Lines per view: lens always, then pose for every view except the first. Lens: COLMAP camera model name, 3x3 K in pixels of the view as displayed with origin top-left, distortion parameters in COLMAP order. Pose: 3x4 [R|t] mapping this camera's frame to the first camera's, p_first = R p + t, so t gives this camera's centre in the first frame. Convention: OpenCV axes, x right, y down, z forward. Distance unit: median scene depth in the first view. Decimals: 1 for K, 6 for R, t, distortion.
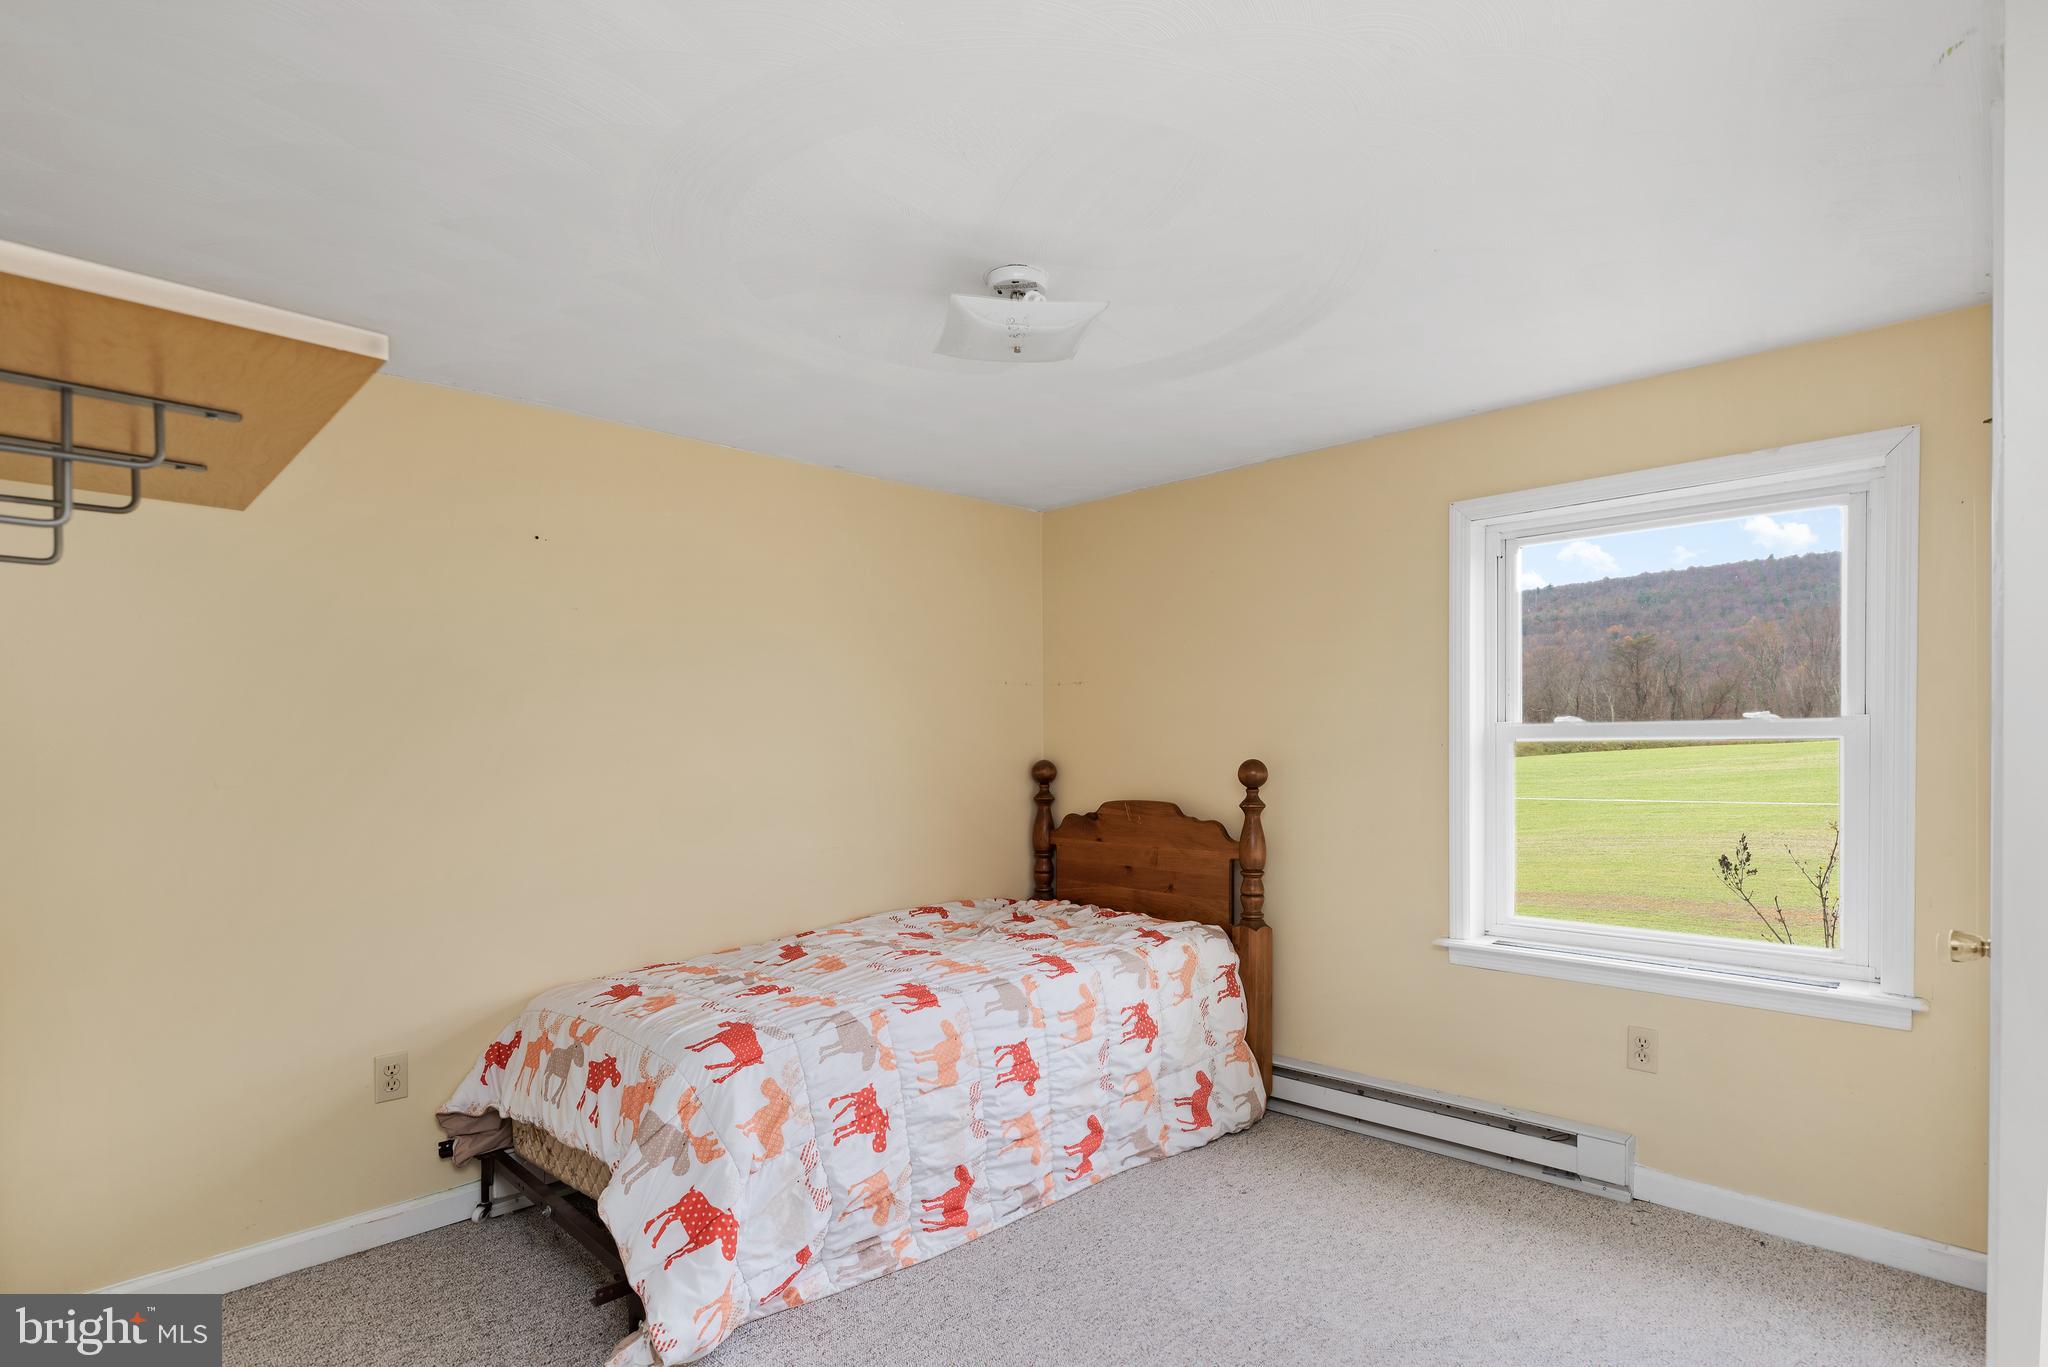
lens RADIAL K [[1003.6, 0, 1022.1], [0, 1003.6, 809.4], [0, 0, 1]] dist [0.001105, 0.000426]
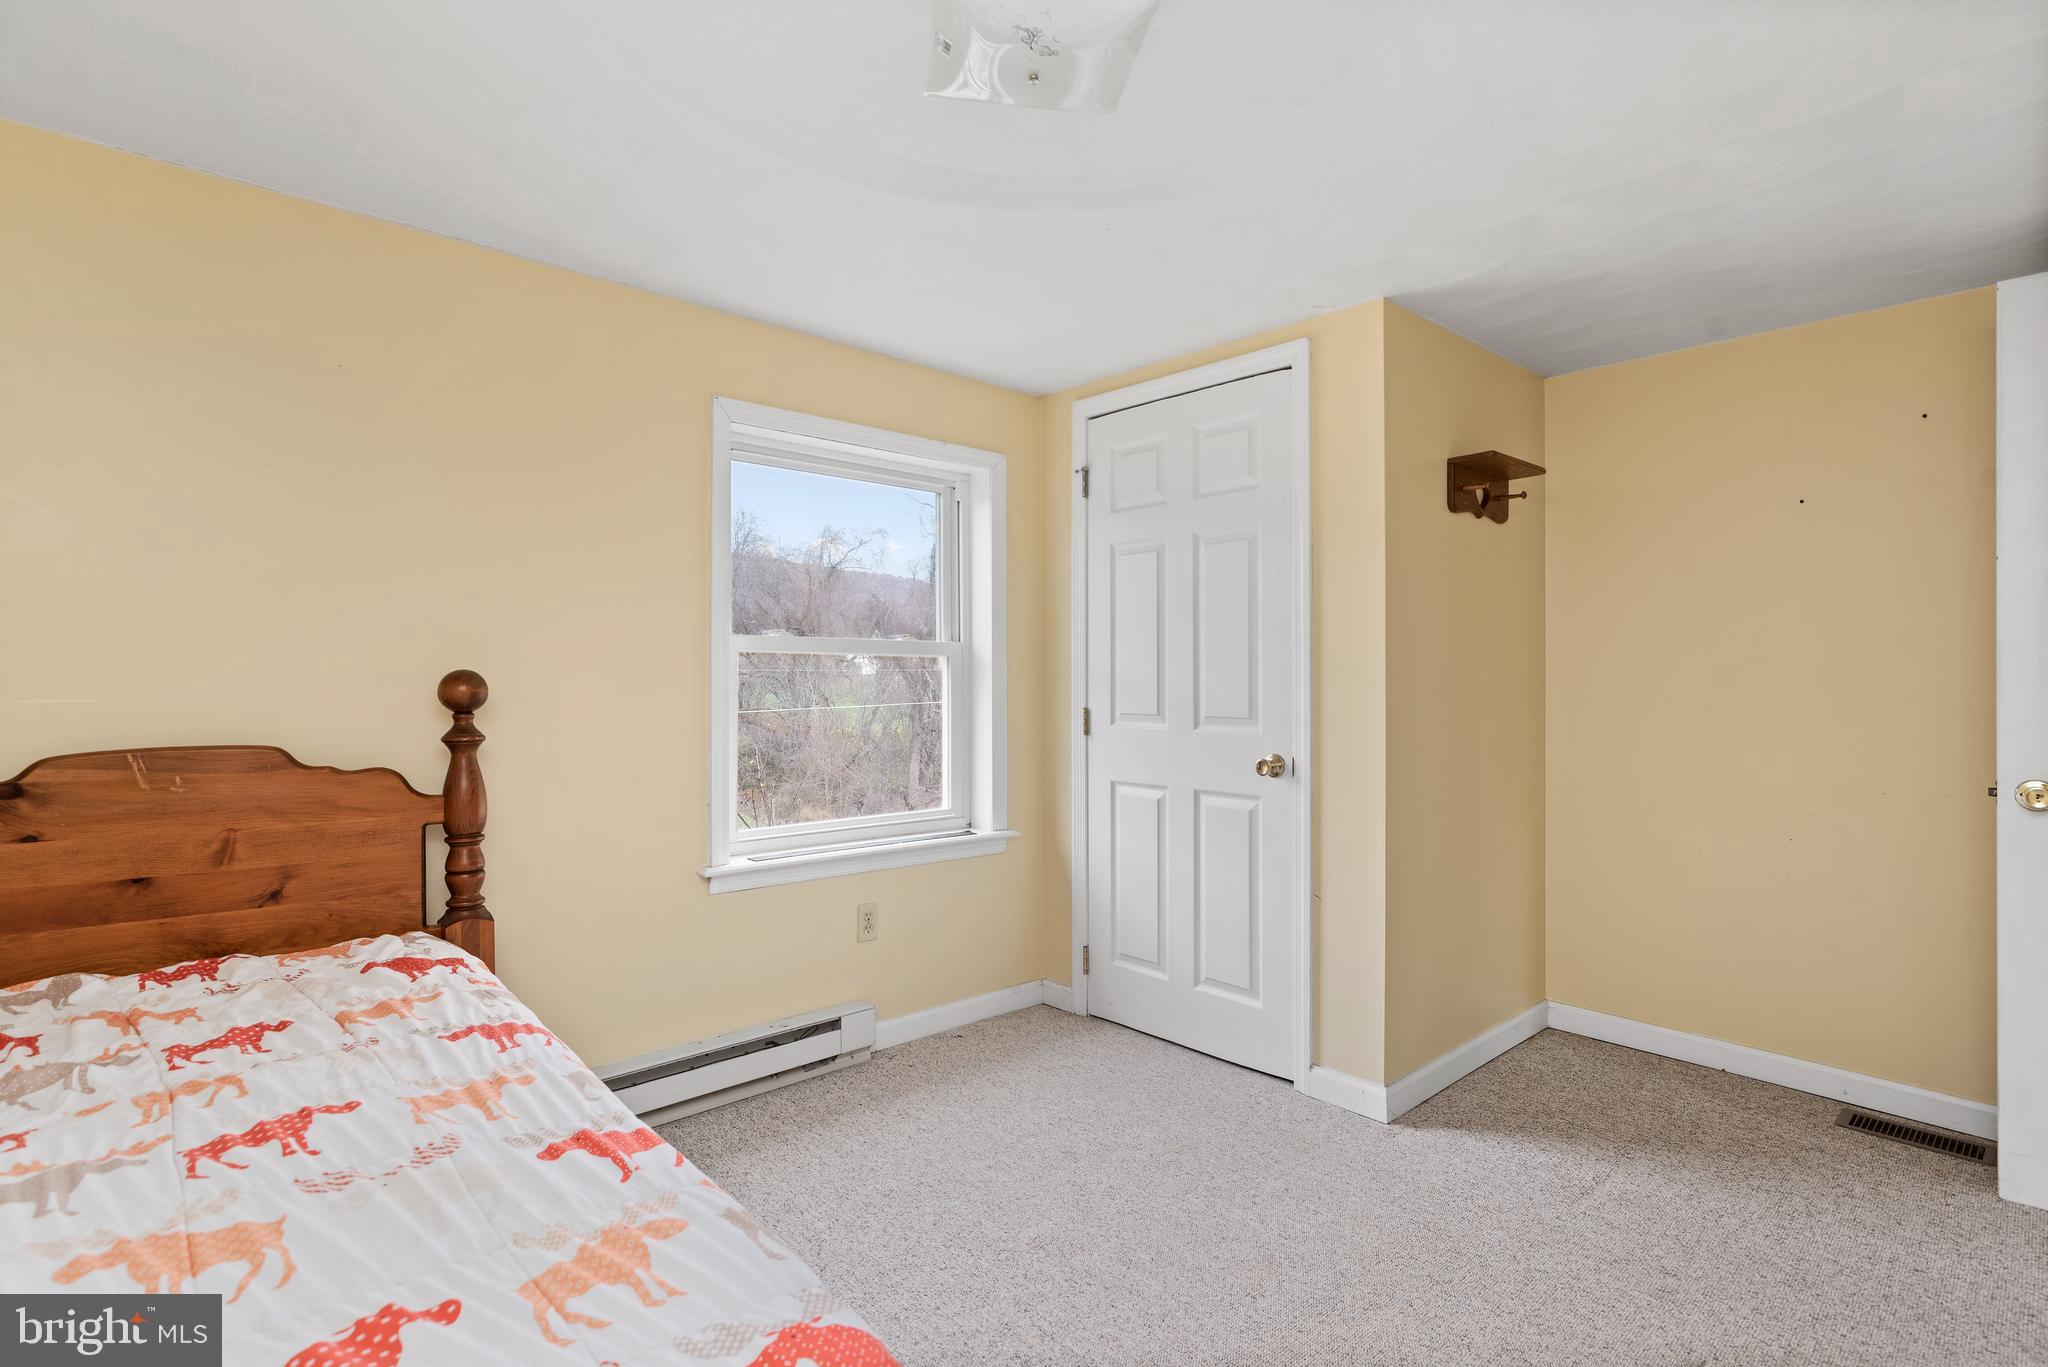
lens RADIAL K [[1018.2, 0, 1038.8], [0, 1018.2, 679.2], [0, 0, 1]] dist [-0.002880, -0.000527]
pose [[0.037644, -0.001930, 0.999289, -0.435527], [0.048317, 0.998832, 0.000109, -0.024993], [-0.998122, 0.048279, 0.037694, 0.592811]]
